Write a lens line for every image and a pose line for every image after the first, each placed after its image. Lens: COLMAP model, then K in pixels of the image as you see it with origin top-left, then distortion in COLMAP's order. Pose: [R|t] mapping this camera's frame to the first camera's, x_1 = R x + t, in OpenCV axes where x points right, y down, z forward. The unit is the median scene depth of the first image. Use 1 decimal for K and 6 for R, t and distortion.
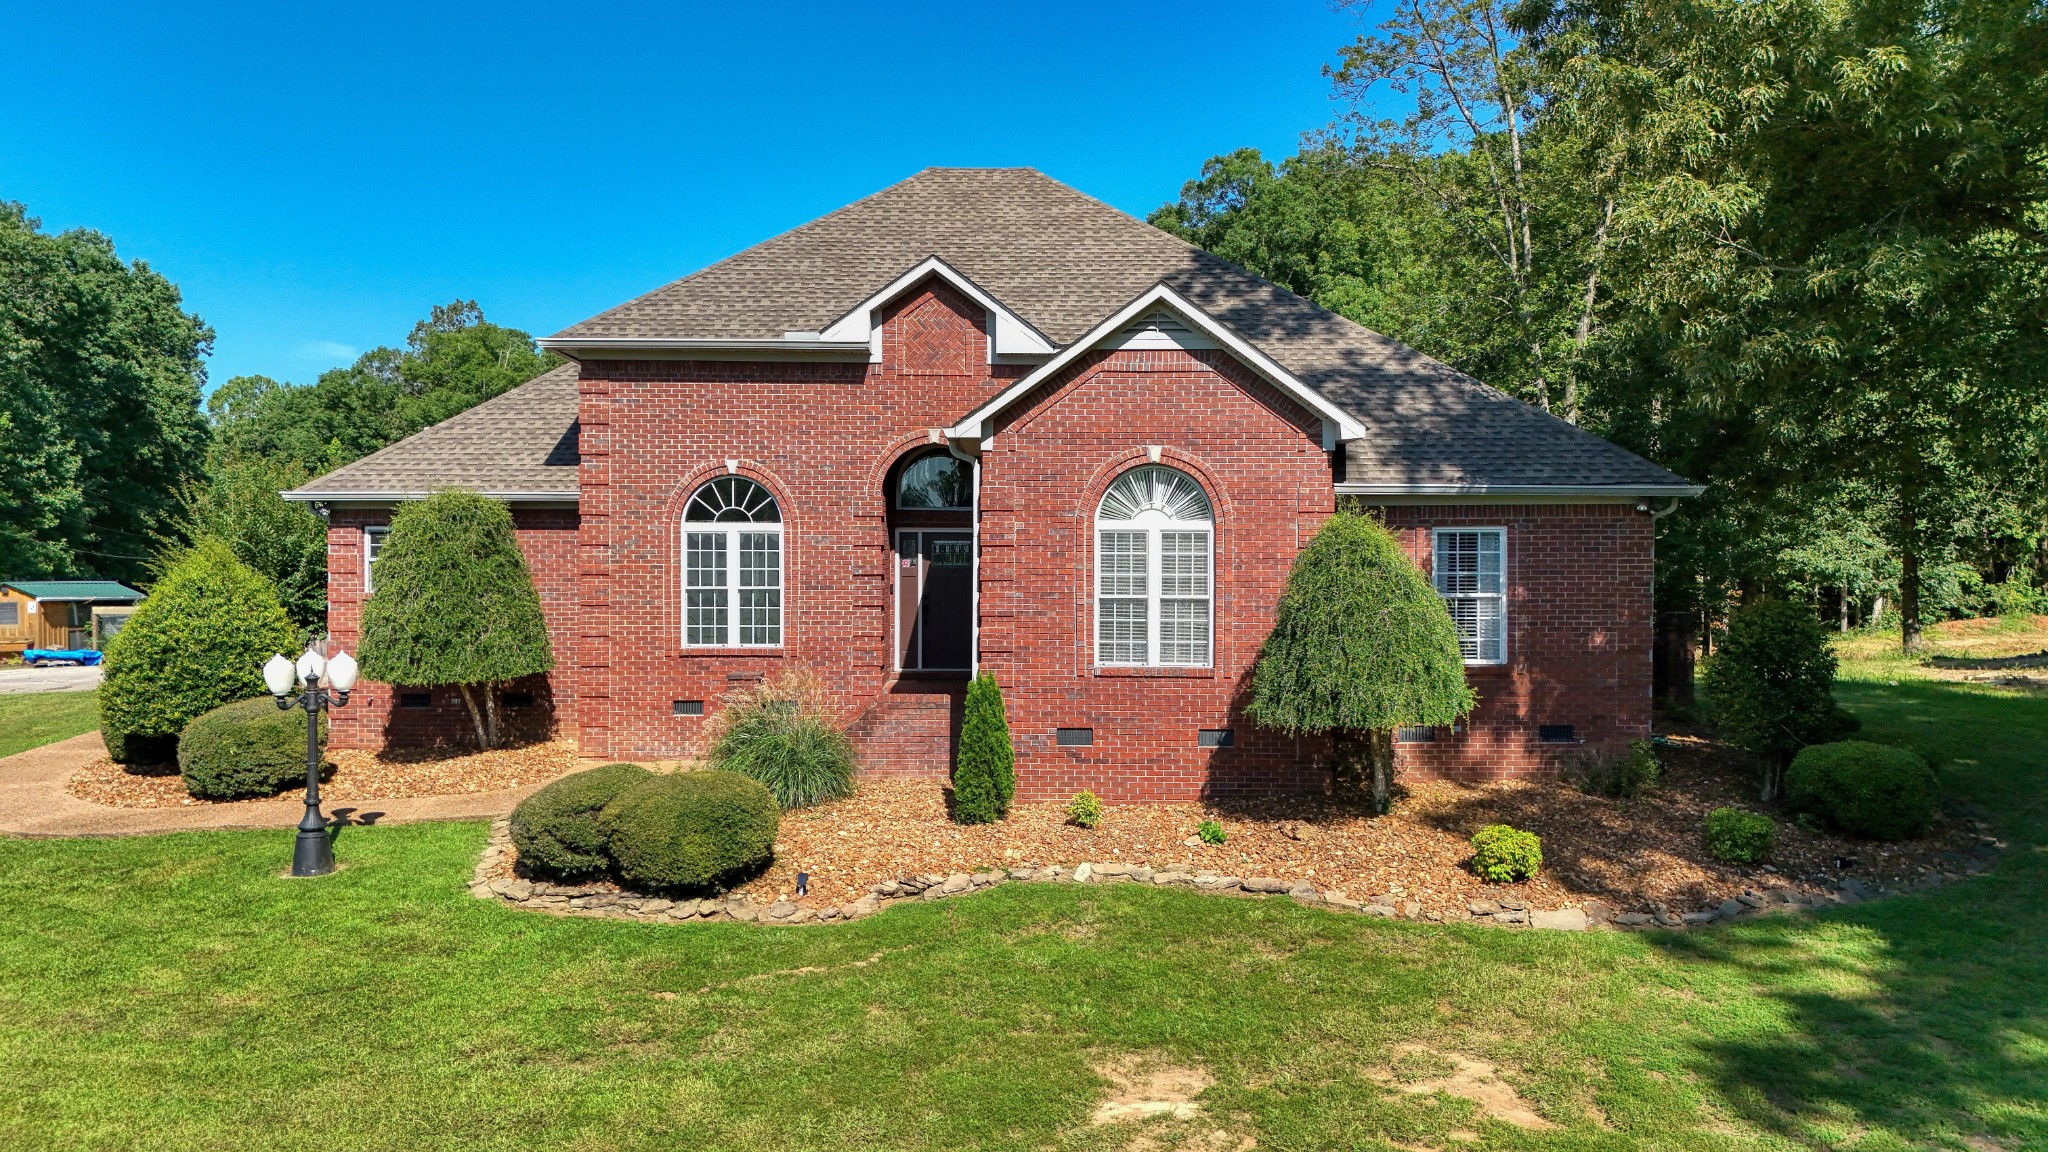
lens RADIAL K [[1507.4, 0, 1031.4], [0, 1507.4, 571.7], [0, 0, 1]] dist [0.067694, -0.061099]
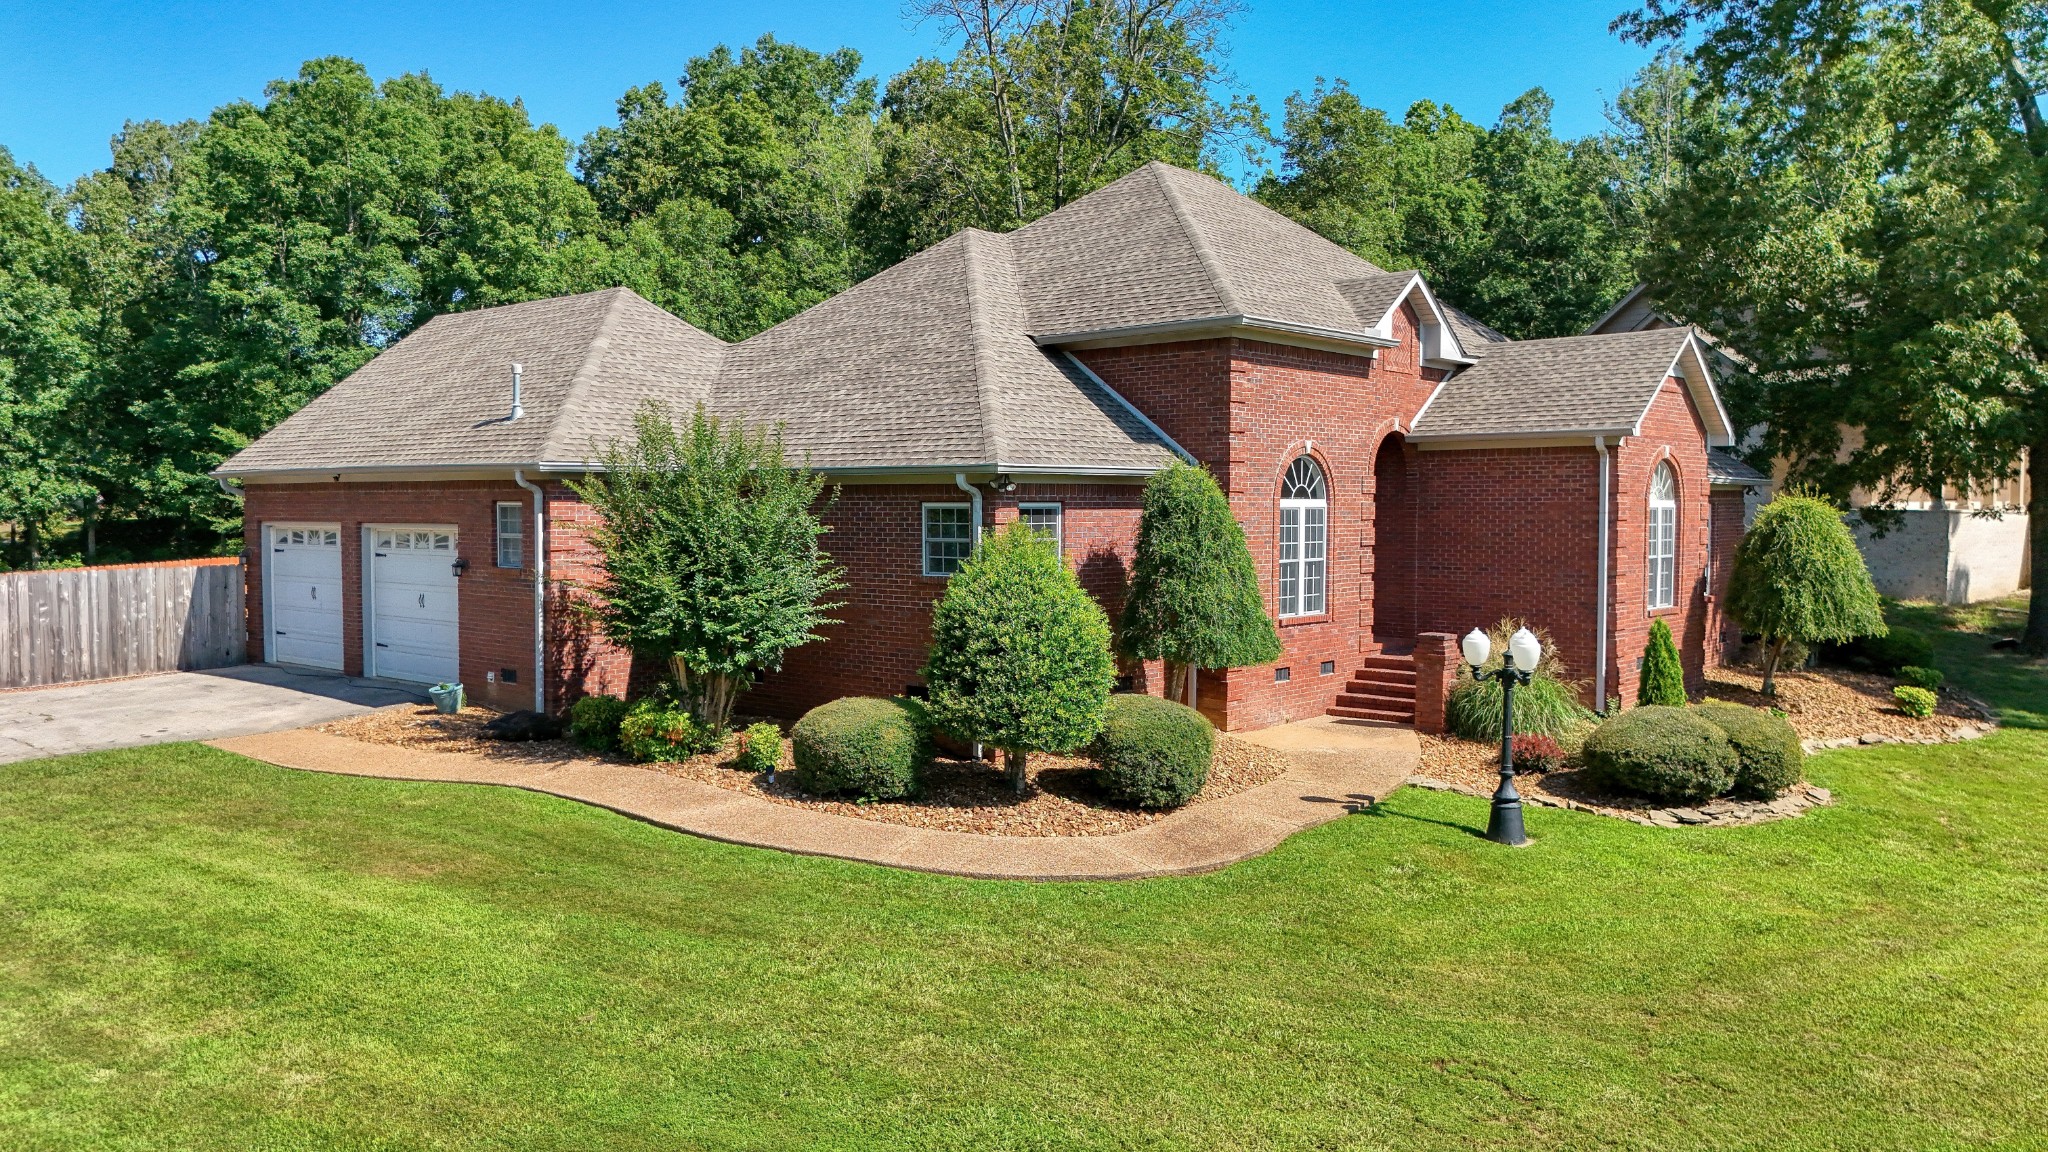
lens RADIAL K [[1507.4, 0, 1034.2], [0, 1507.4, 573.9], [0, 0, 1]] dist [0.067694, -0.061099]
pose [[0.666888, -0.035695, 0.744302, -1.233474], [0.012796, 0.999253, 0.036457, -0.023217], [-0.745048, -0.014789, 0.666847, 0.468486]]
